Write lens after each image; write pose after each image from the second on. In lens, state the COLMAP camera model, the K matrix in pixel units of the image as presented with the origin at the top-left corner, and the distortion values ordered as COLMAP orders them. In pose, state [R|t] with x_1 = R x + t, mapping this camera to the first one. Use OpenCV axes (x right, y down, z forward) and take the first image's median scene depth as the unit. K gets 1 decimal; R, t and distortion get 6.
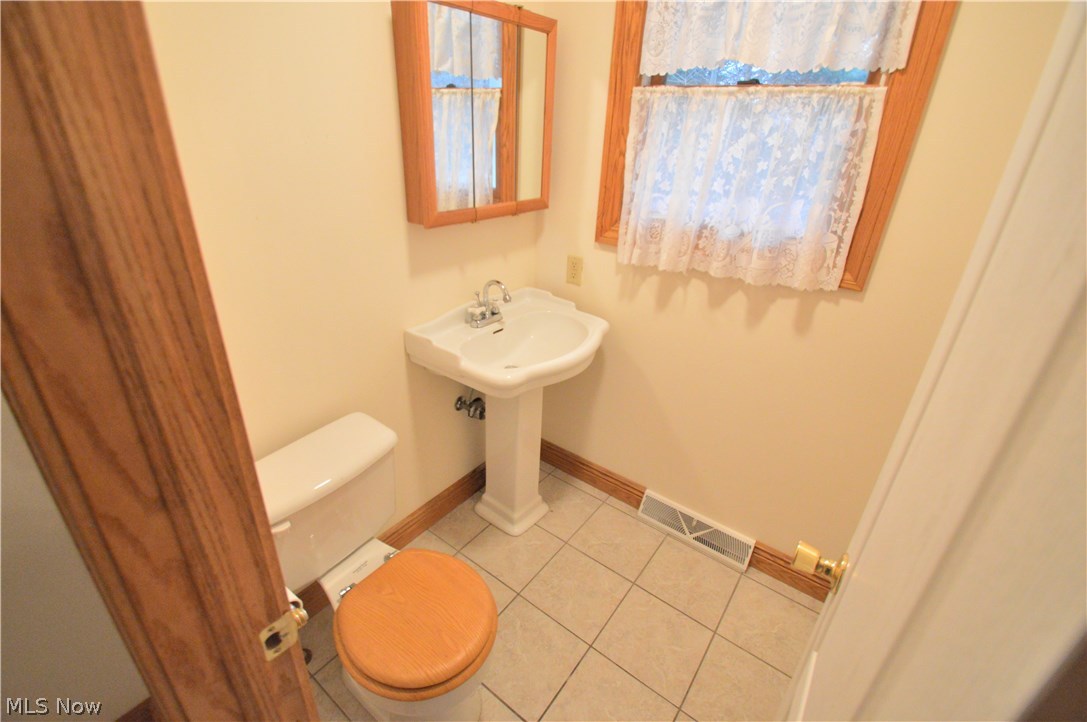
lens RADIAL K [[482.0, 0, 539.3], [0, 482.0, 355.2], [0, 0, 1]] dist [-0.024706, -0.000299]
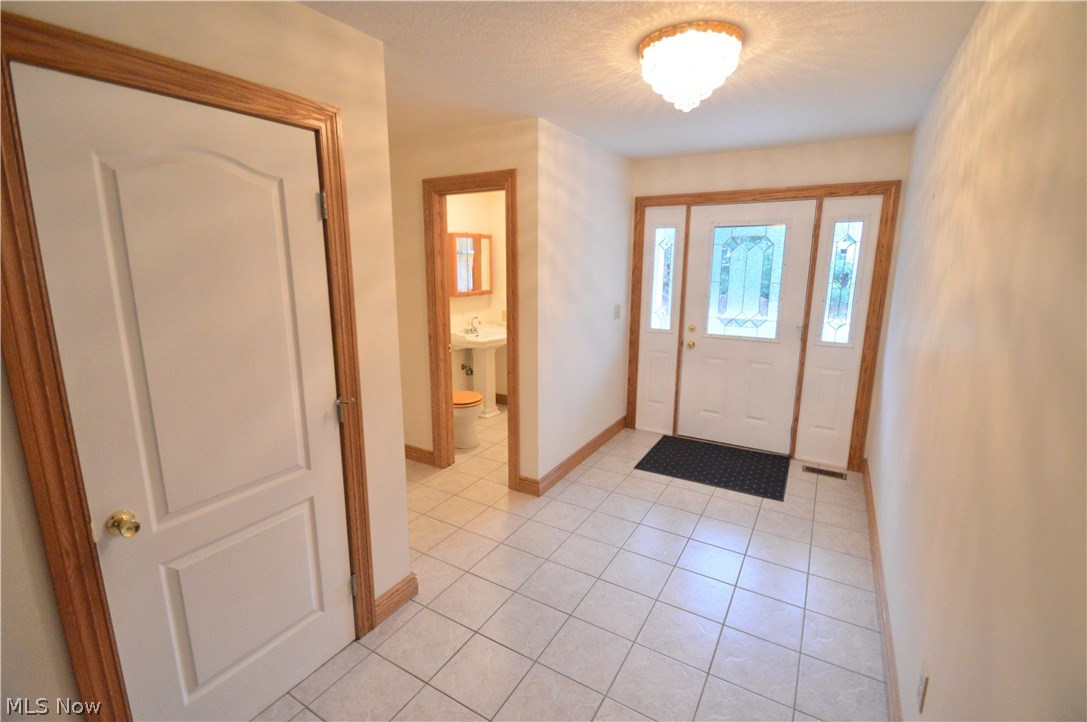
lens RADIAL K [[482.0, 0, 539.3], [0, 482.0, 355.2], [0, 0, 1]] dist [-0.024706, -0.000299]
pose [[0.994287, -0.060818, 0.087714, 0.019584], [0.080289, 0.967649, -0.239184, 0.745667], [-0.070330, 0.244860, 0.967004, -1.664240]]
